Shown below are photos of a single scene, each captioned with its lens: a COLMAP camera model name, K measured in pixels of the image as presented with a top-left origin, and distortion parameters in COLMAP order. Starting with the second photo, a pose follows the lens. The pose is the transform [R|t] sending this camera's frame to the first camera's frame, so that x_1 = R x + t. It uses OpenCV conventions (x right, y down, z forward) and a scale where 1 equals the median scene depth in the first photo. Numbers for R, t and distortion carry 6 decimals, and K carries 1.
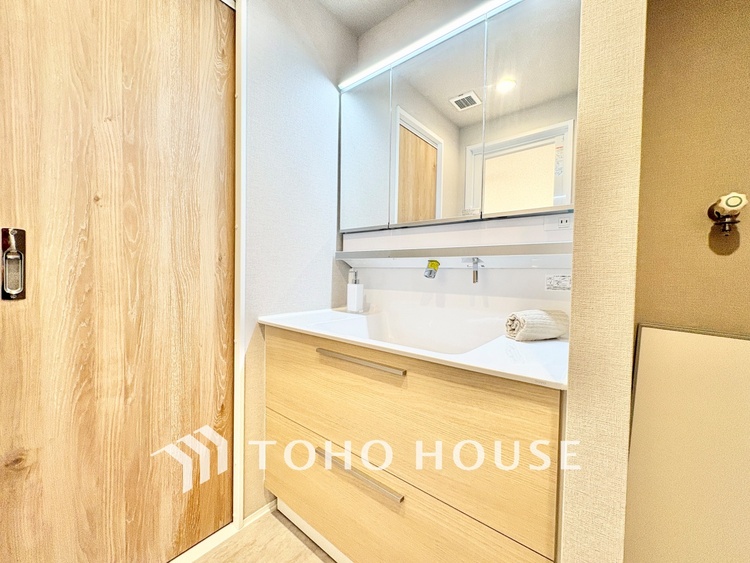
lens RADIAL K [[299.7, 0, 373.7], [0, 299.7, 278.0], [0, 0, 1]] dist [-0.001487, 0.000335]
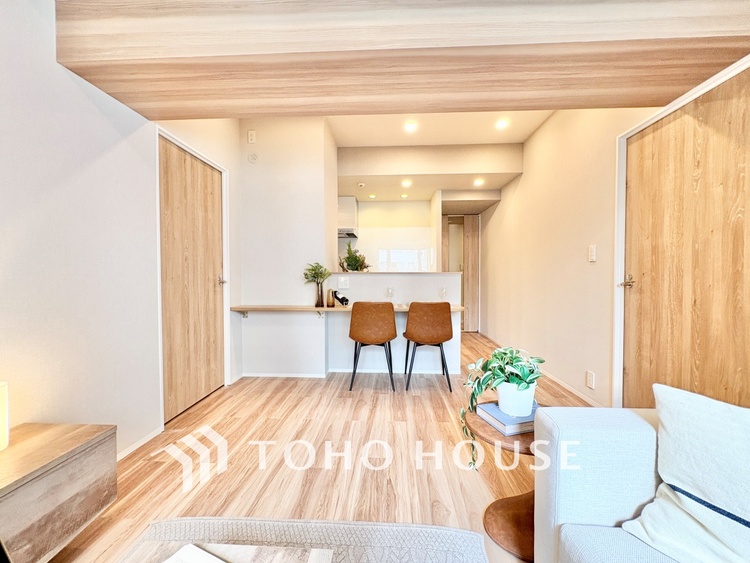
lens RADIAL K [[299.7, 0, 376.0], [0, 299.7, 281.7], [0, 0, 1]] dist [-0.001487, 0.000335]
pose [[-0.807337, -0.006390, -0.590056, 1.983462], [-0.031284, 0.998999, 0.031986, -0.196665], [0.589261, 0.044283, -0.806729, 1.526242]]
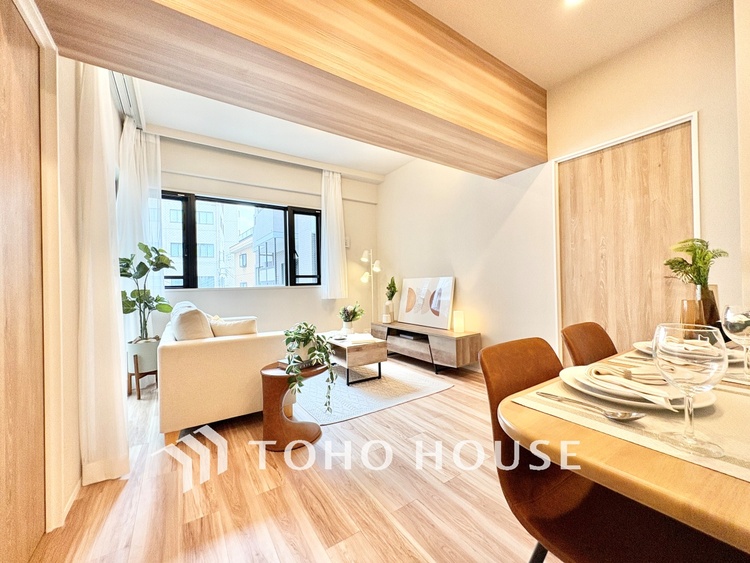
lens RADIAL K [[299.7, 0, 375.3], [0, 299.7, 282.0], [0, 0, 1]] dist [-0.001487, 0.000335]
pose [[0.294332, -0.024448, 0.955390, -1.238089], [0.052017, 0.998601, 0.009529, -0.161707], [-0.954287, 0.046892, 0.295192, -0.351416]]
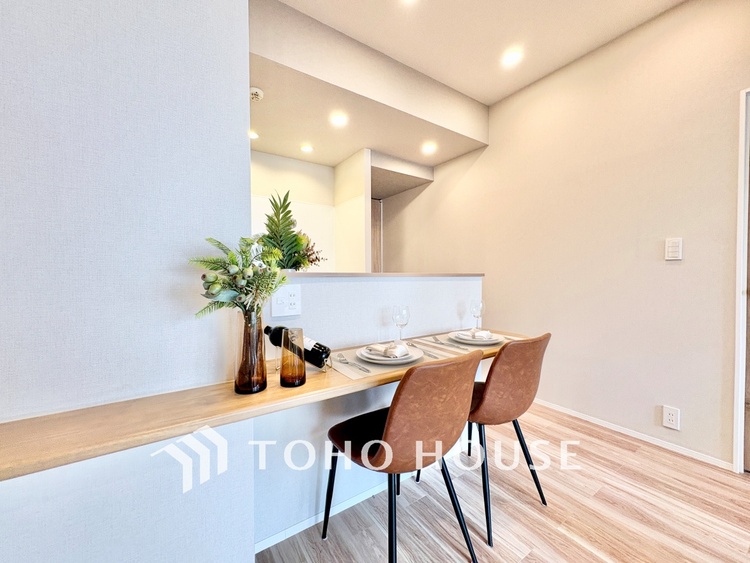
lens RADIAL K [[299.7, 0, 374.5], [0, 299.7, 282.0], [0, 0, 1]] dist [-0.001487, 0.000335]
pose [[-0.294632, 0.002165, -0.955608, 1.354046], [-0.029589, 0.999497, 0.011388, -0.167203], [0.955153, 0.031631, -0.294419, -0.781018]]
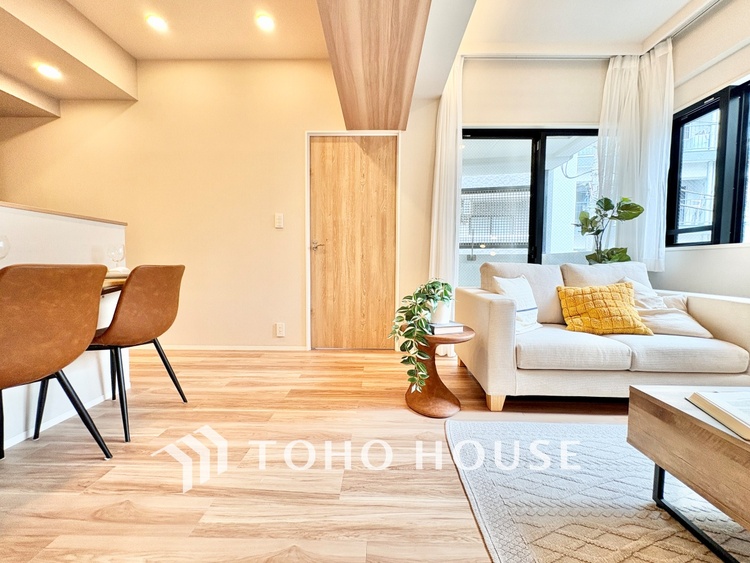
lens RADIAL K [[299.7, 0, 375.6], [0, 299.7, 281.4], [0, 0, 1]] dist [-0.001487, 0.000335]
pose [[0.618865, 0.026472, -0.785051, 1.901660], [-0.015967, 0.999649, 0.021121, 0.113834], [0.785335, -0.000537, 0.619071, -0.601164]]
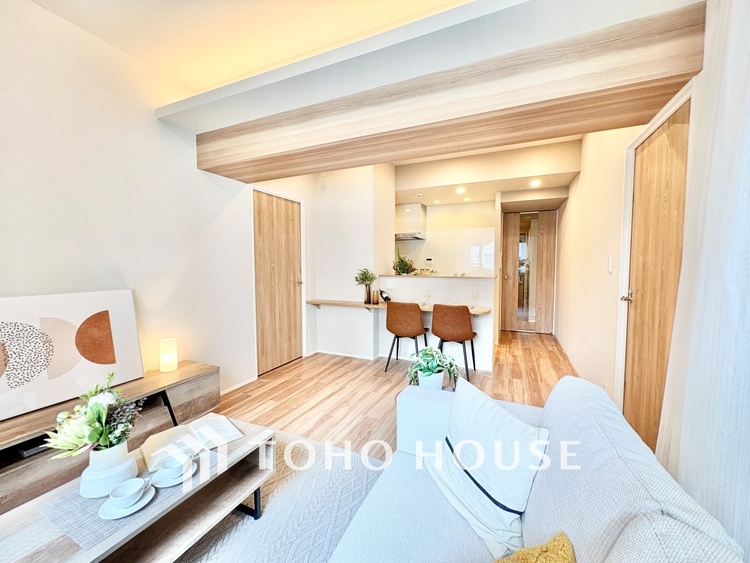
lens RADIAL K [[299.7, 0, 375.9], [0, 299.7, 281.6], [0, 0, 1]] dist [-0.001487, 0.000335]
pose [[-0.965911, -0.005648, -0.258814, 1.514811], [-0.026583, 0.996641, 0.077461, -0.419140], [0.257507, 0.081701, -0.962816, 2.492119]]
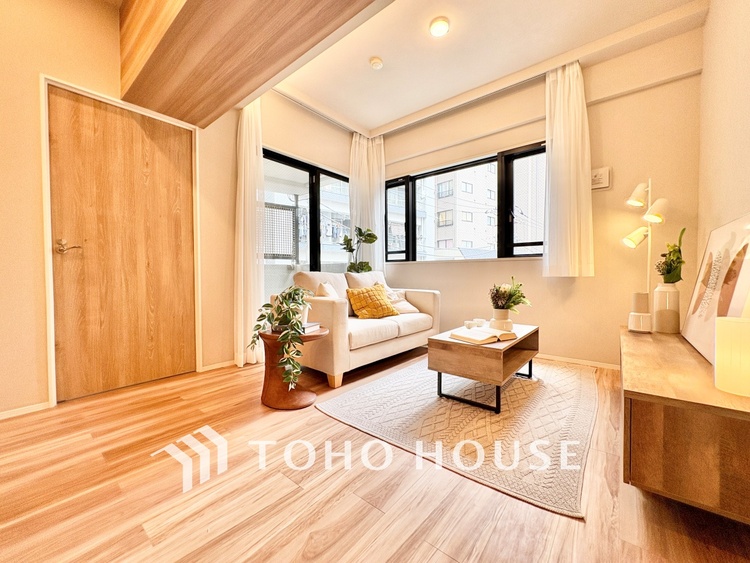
lens RADIAL K [[299.7, 0, 375.8], [0, 299.7, 281.6], [0, 0, 1]] dist [-0.001487, 0.000335]
pose [[0.999666, -0.025257, -0.005448, 1.267575], [0.025232, 0.999671, -0.004528, 0.122283], [0.005561, 0.004389, 0.999975, -1.250910]]
